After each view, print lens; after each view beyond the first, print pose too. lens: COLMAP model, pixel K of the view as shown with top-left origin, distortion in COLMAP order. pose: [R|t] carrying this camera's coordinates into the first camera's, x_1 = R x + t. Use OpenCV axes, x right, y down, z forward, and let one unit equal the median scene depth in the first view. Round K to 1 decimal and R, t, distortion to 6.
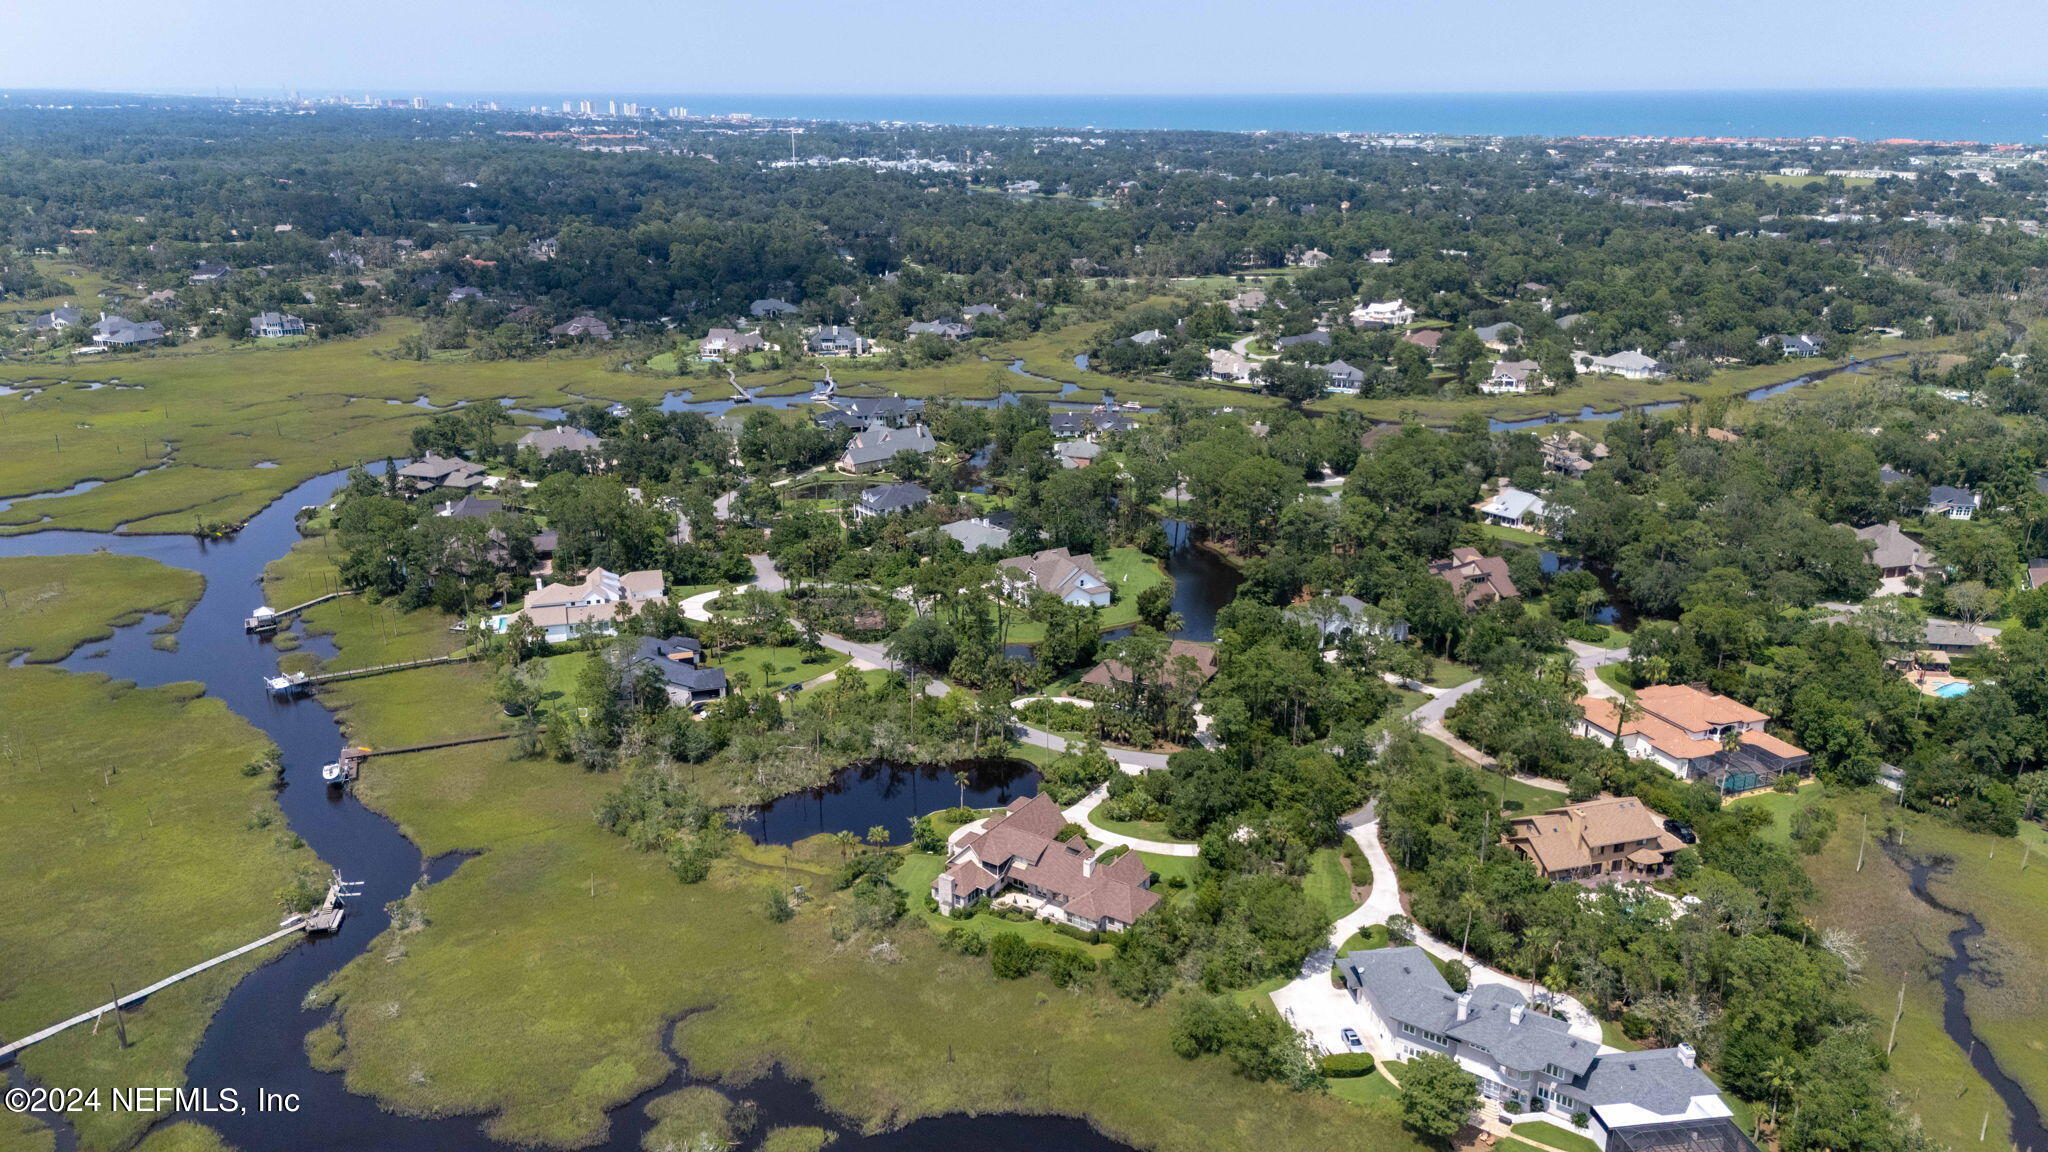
lens RADIAL K [[1489.9, 0, 1024.0], [0, 1489.9, 576.0], [0, 0, 1]] dist [0.121892, -0.129605]
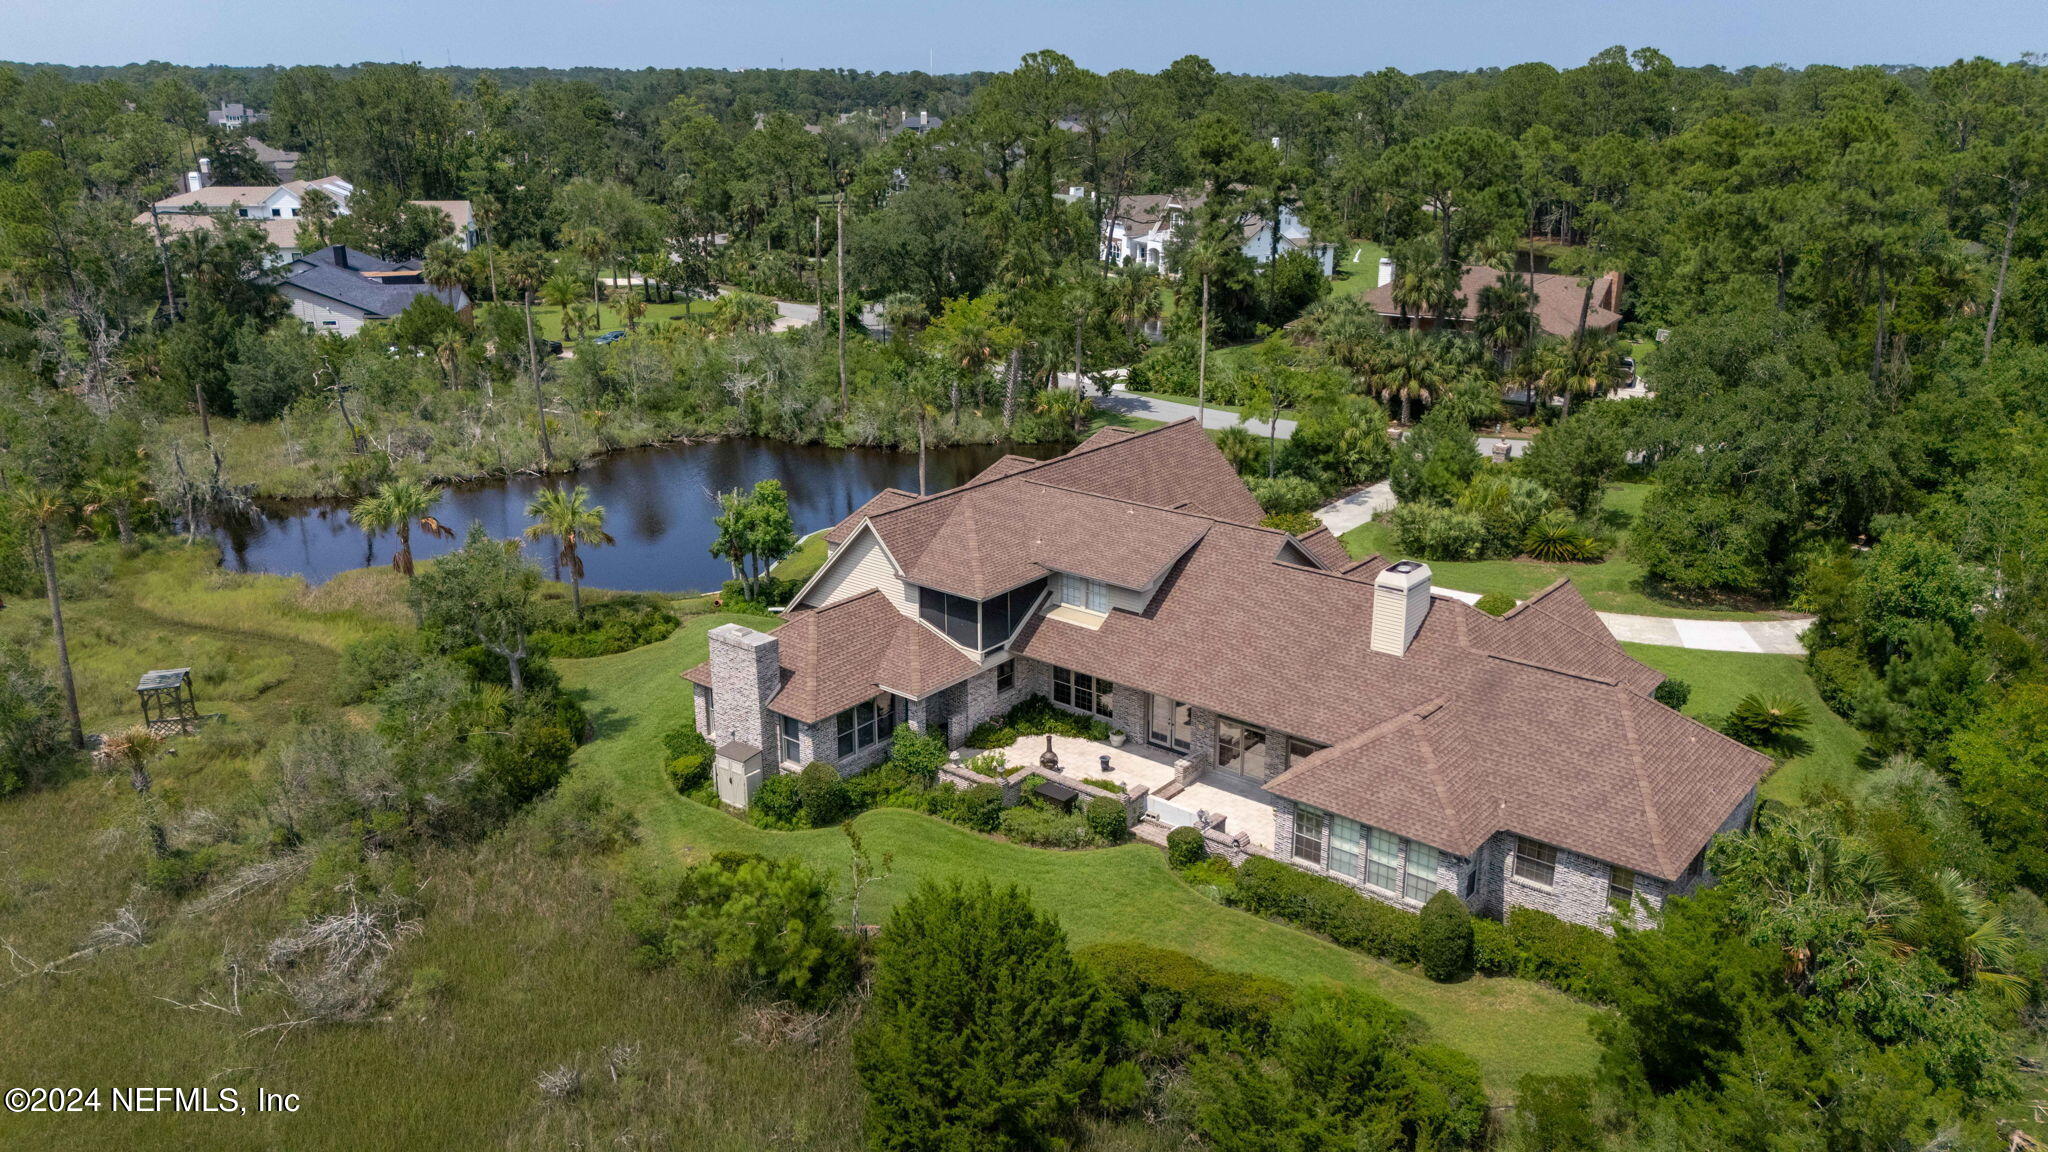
lens RADIAL K [[1489.9, 0, 1024.0], [0, 1489.9, 576.0], [0, 0, 1]] dist [0.121892, -0.129605]
pose [[0.995069, 0.032111, -0.093846, 0.009626], [-0.031877, 0.999484, 0.003997, 0.175239], [0.093926, -0.000986, 0.995579, 0.721314]]
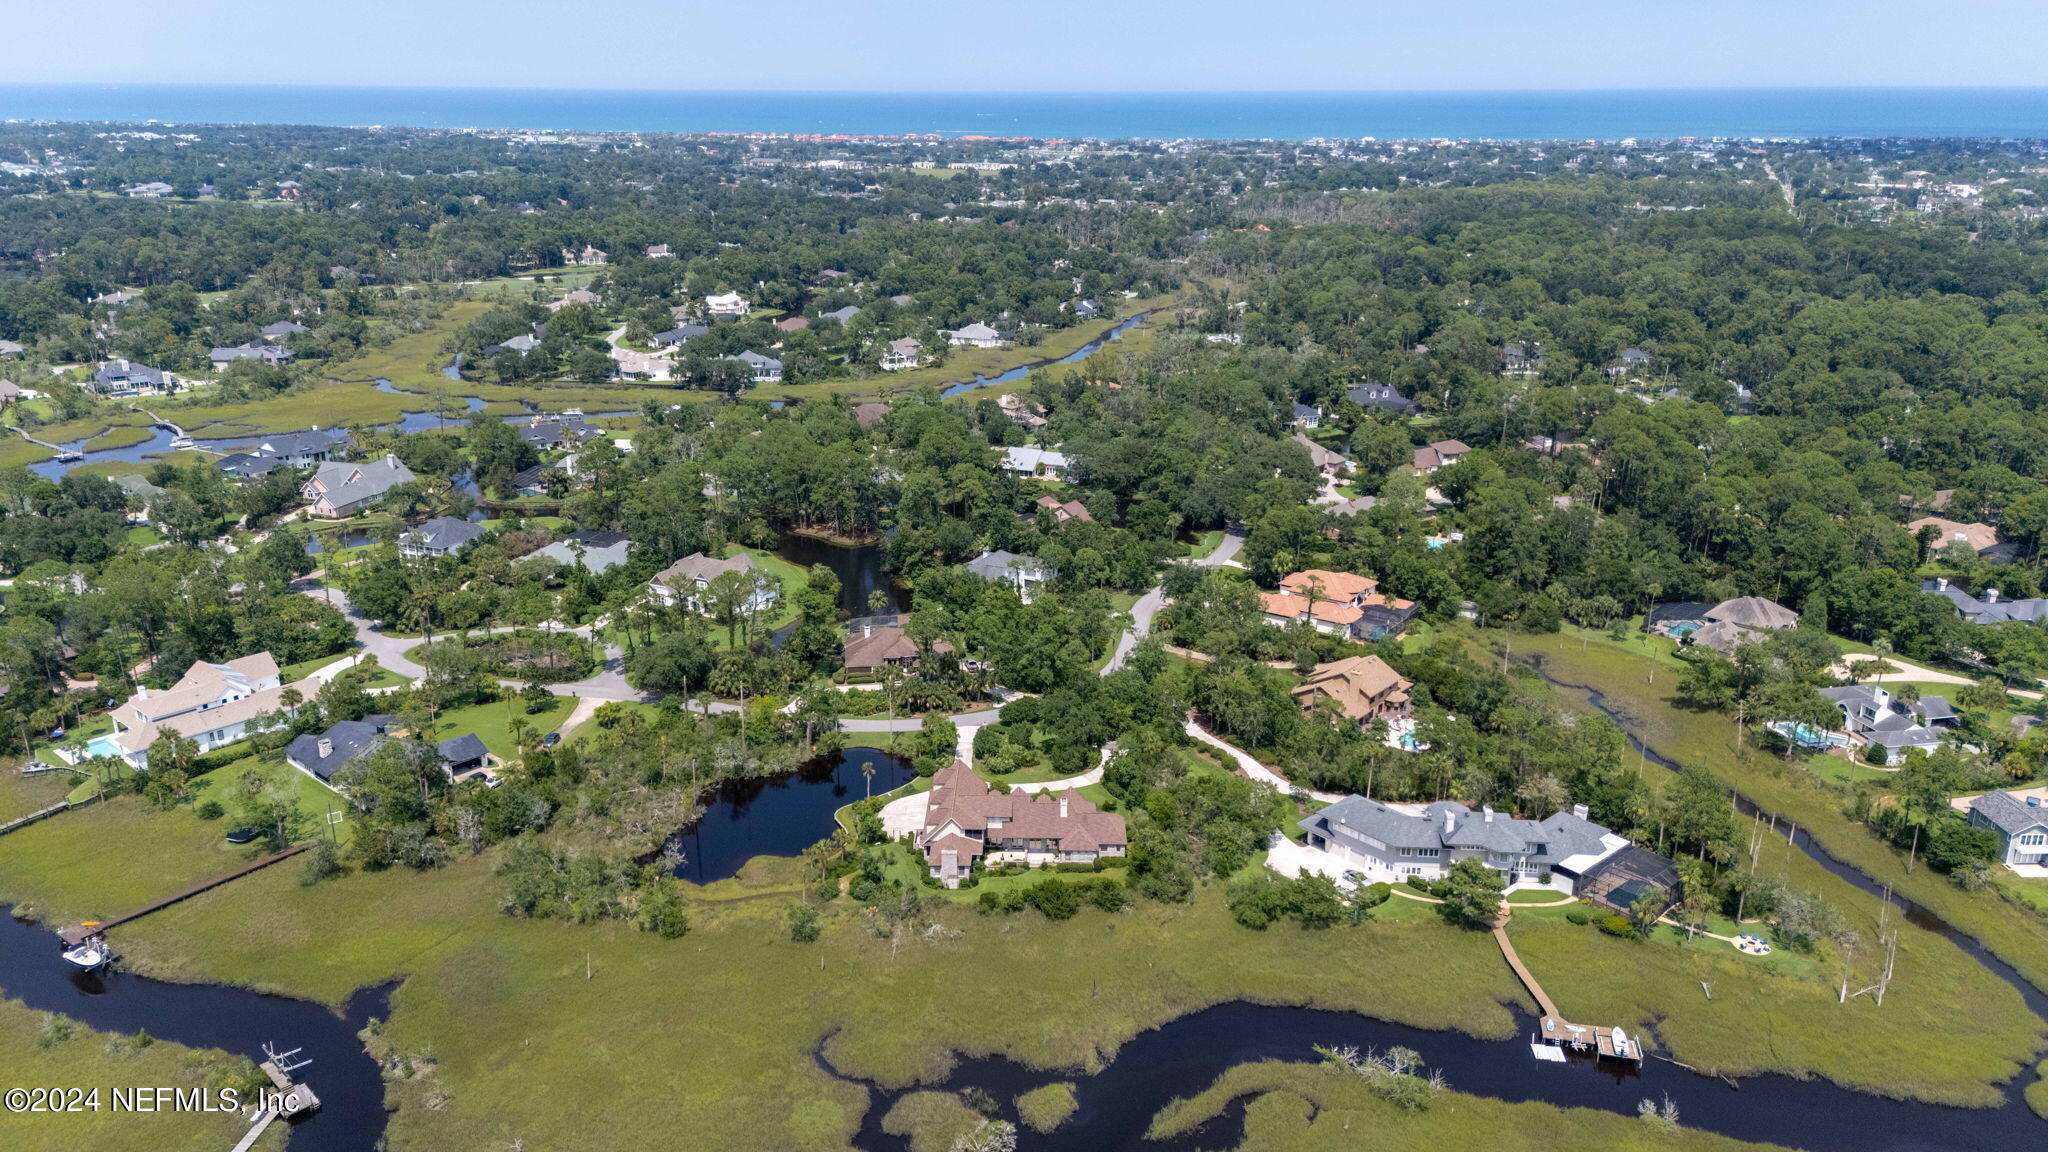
lens RADIAL K [[1489.9, 0, 1024.0], [0, 1489.9, 576.0], [0, 0, 1]] dist [0.121892, -0.129605]
pose [[0.844135, -0.165219, 0.510038, -0.462470], [0.164103, 0.985295, 0.047573, -0.024571], [-0.510399, 0.043541, 0.858835, 0.074885]]
